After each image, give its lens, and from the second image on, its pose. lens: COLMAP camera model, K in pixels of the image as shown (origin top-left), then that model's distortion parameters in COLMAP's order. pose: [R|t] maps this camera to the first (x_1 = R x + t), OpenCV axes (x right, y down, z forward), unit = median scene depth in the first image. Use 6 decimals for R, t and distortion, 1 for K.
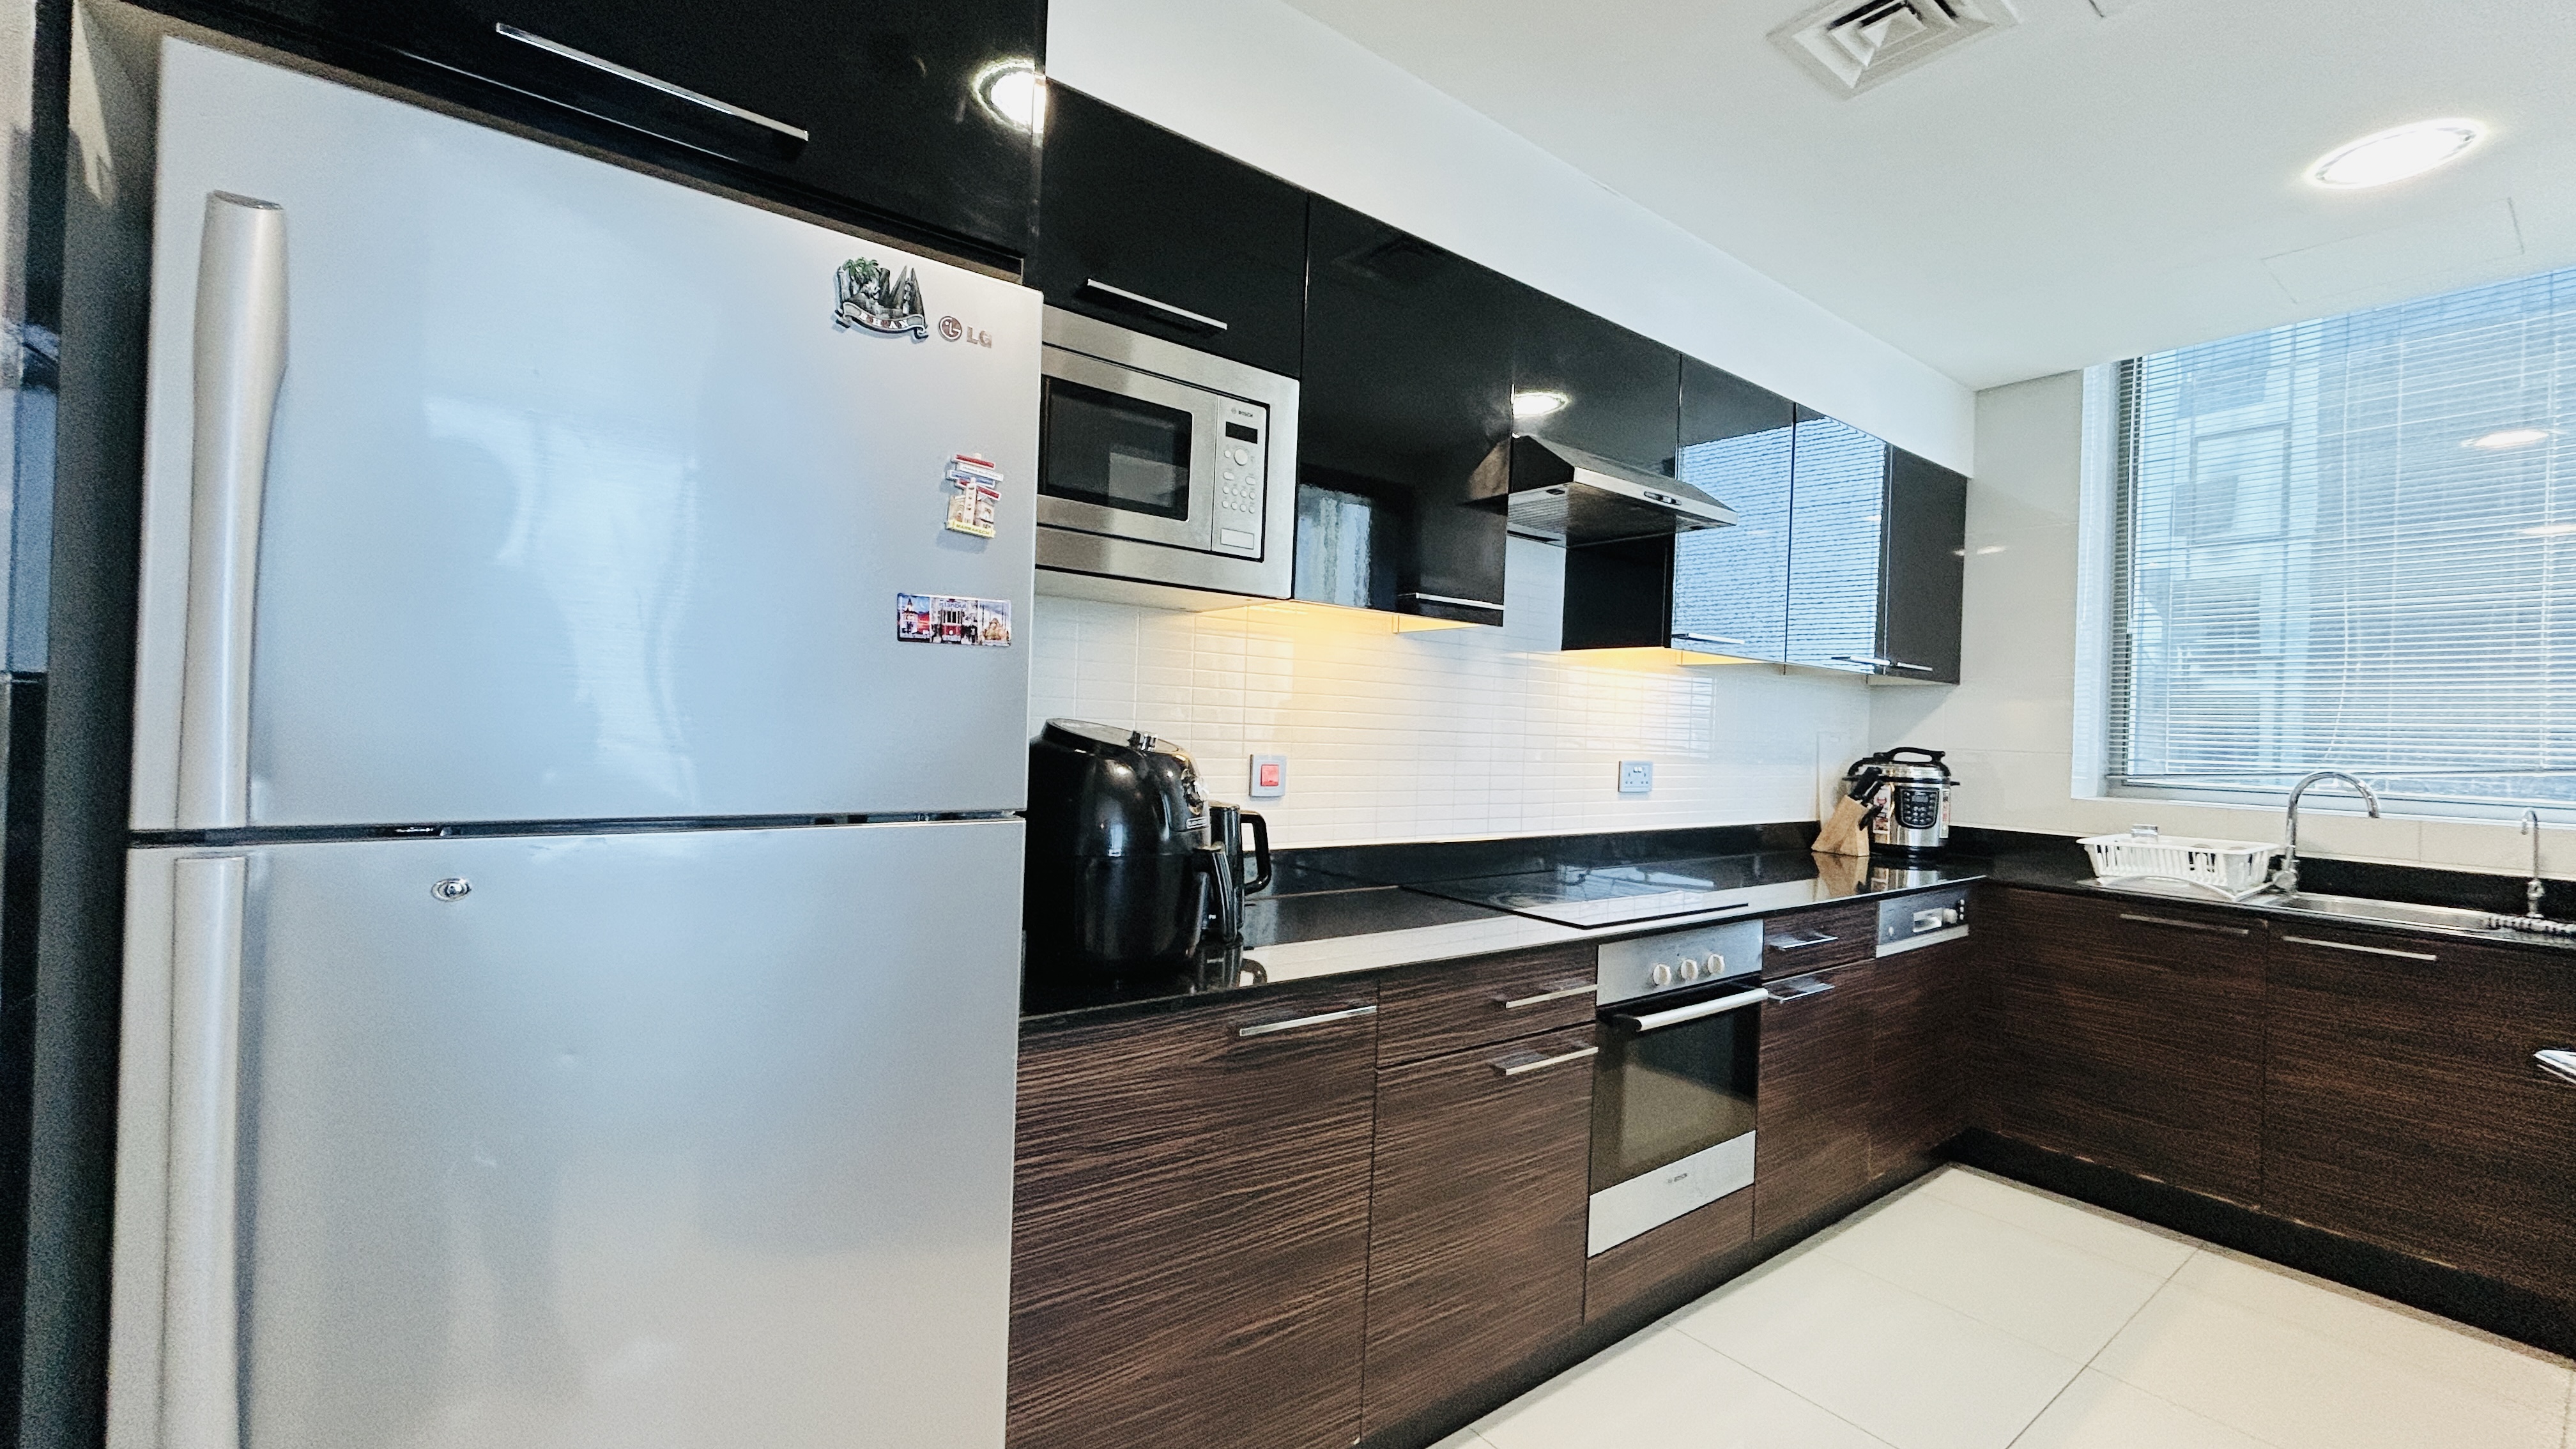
lens RADIAL K [[1040.2, 0, 1279.1], [0, 1040.2, 723.7], [0, 0, 1]] dist [-0.000979, -0.000559]
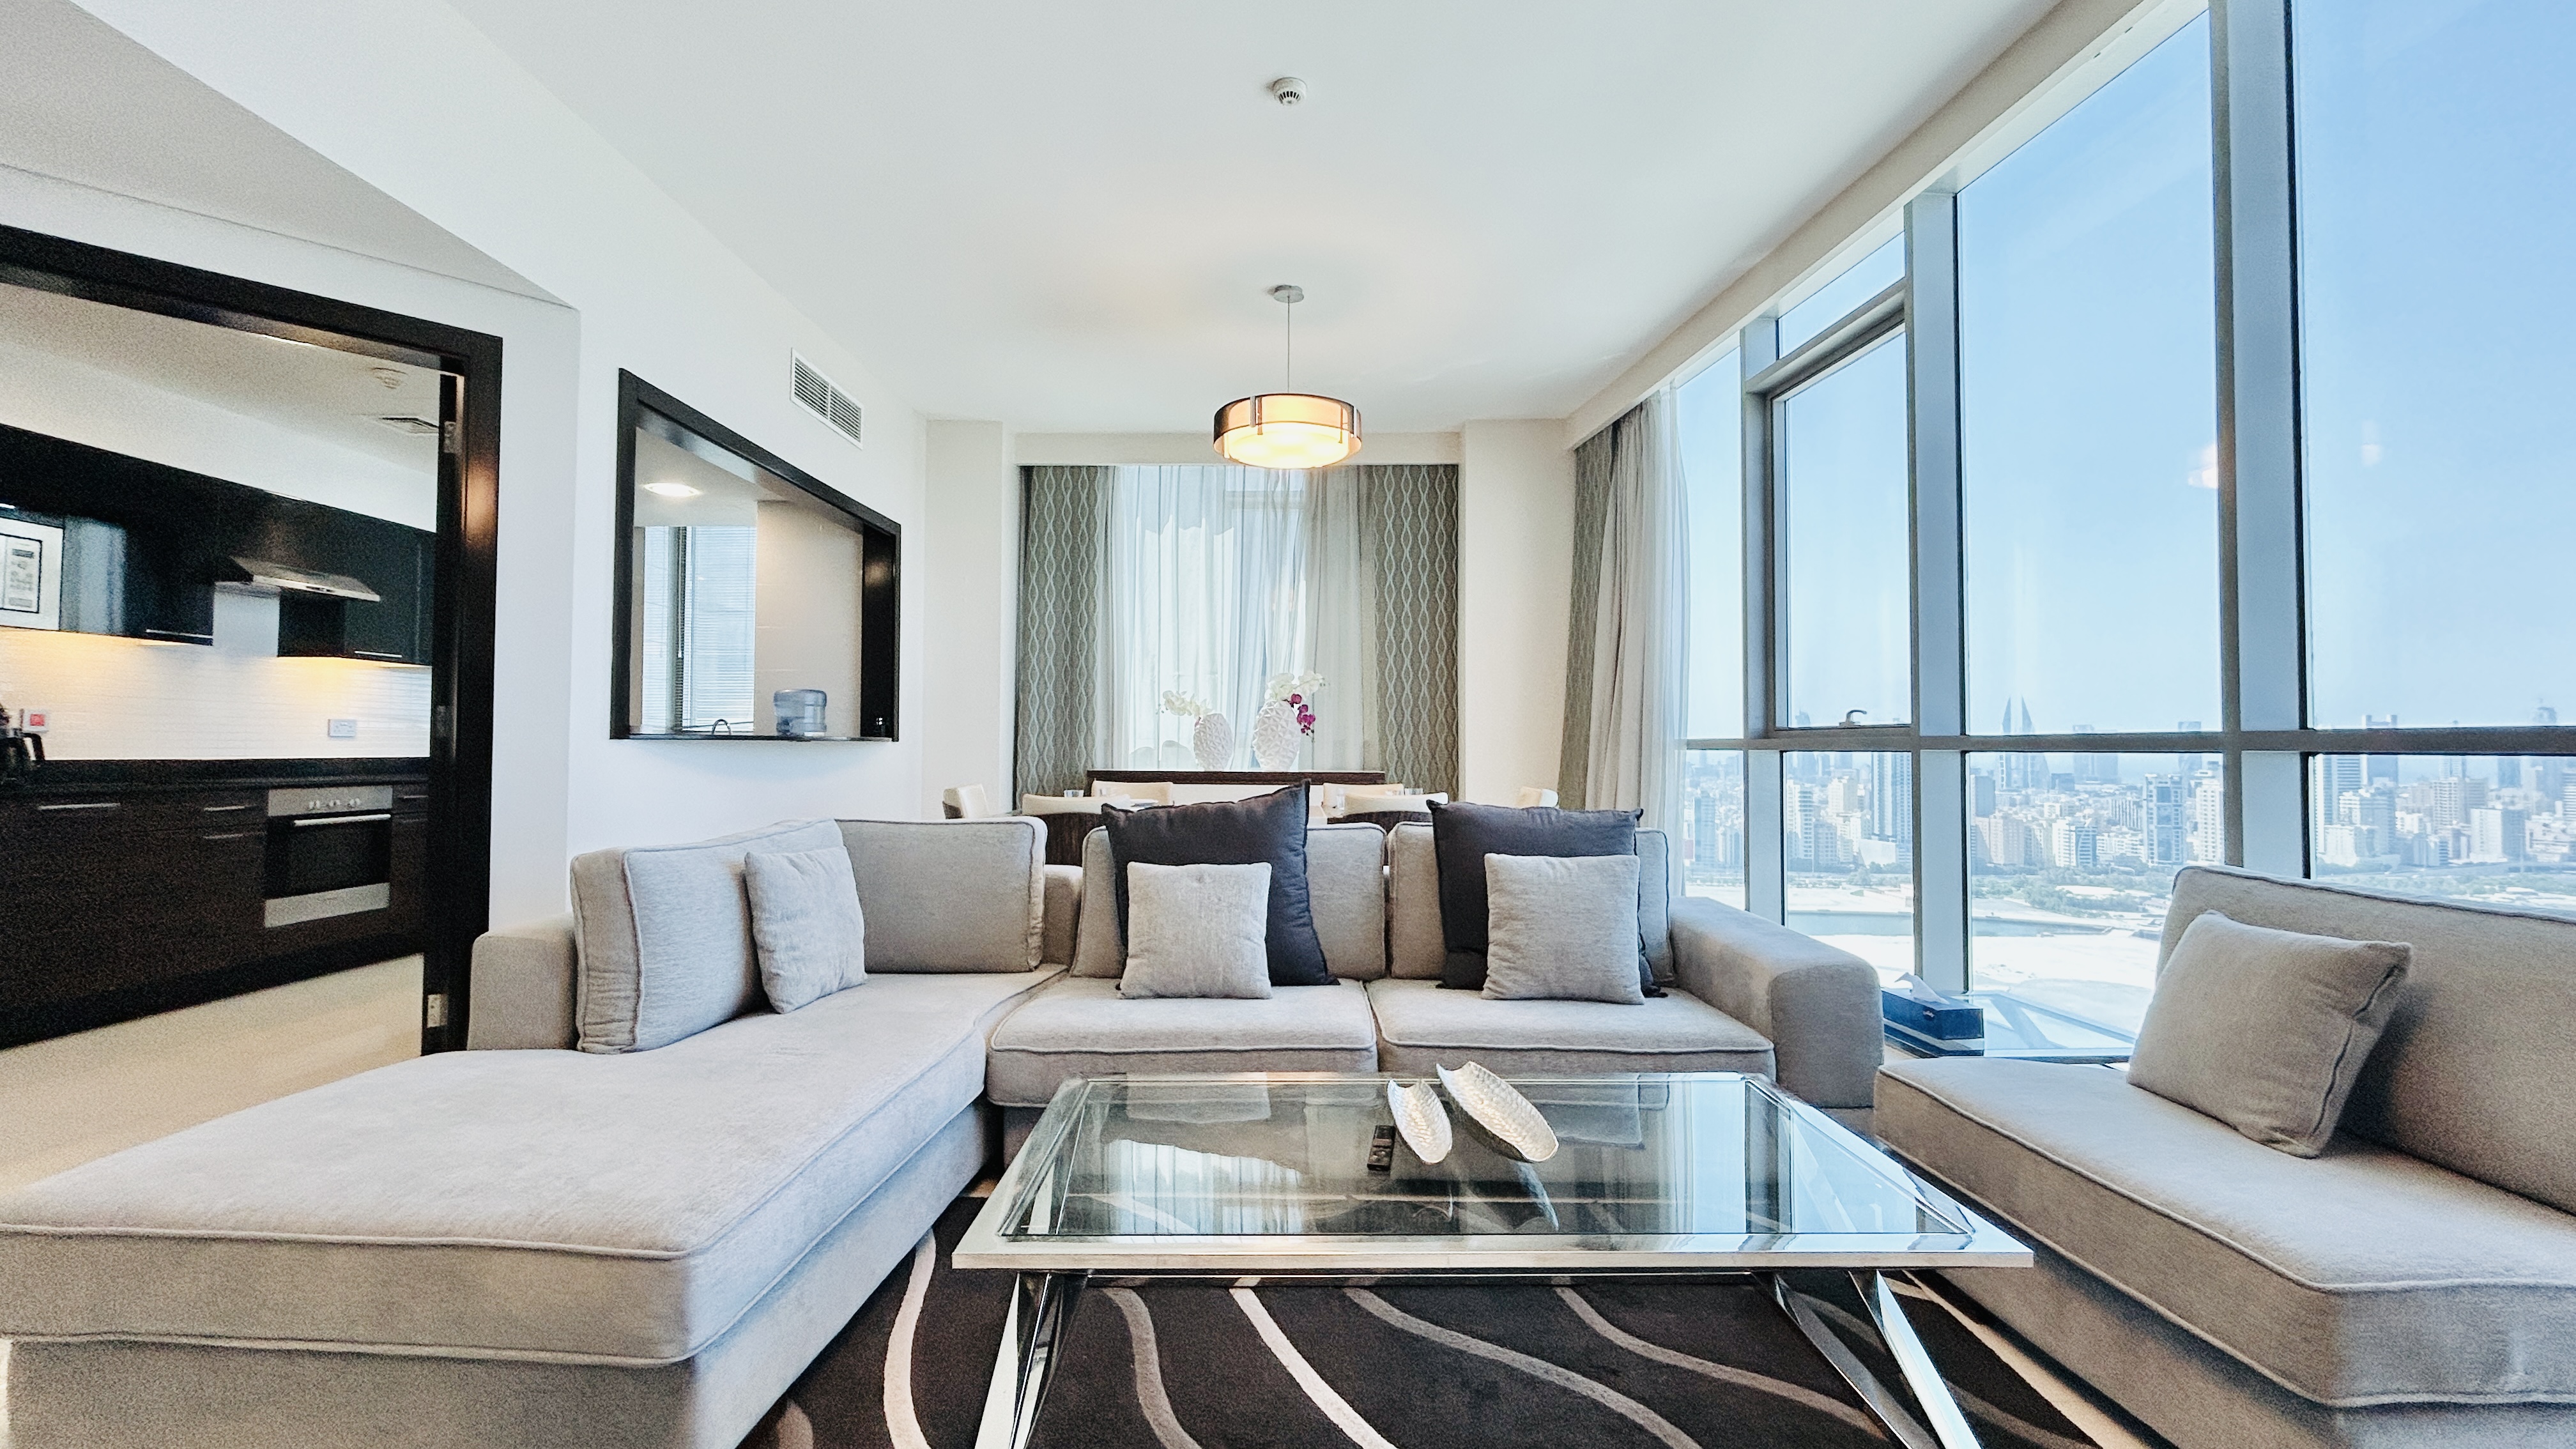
lens RADIAL K [[1040.2, 0, 1279.1], [0, 1040.2, 723.7], [0, 0, 1]] dist [-0.000979, -0.000559]
pose [[0.612464, -0.017597, 0.790302, -0.120393], [0.018625, 0.999796, 0.007828, 0.084081], [-0.790279, 0.009925, 0.612667, -1.942371]]
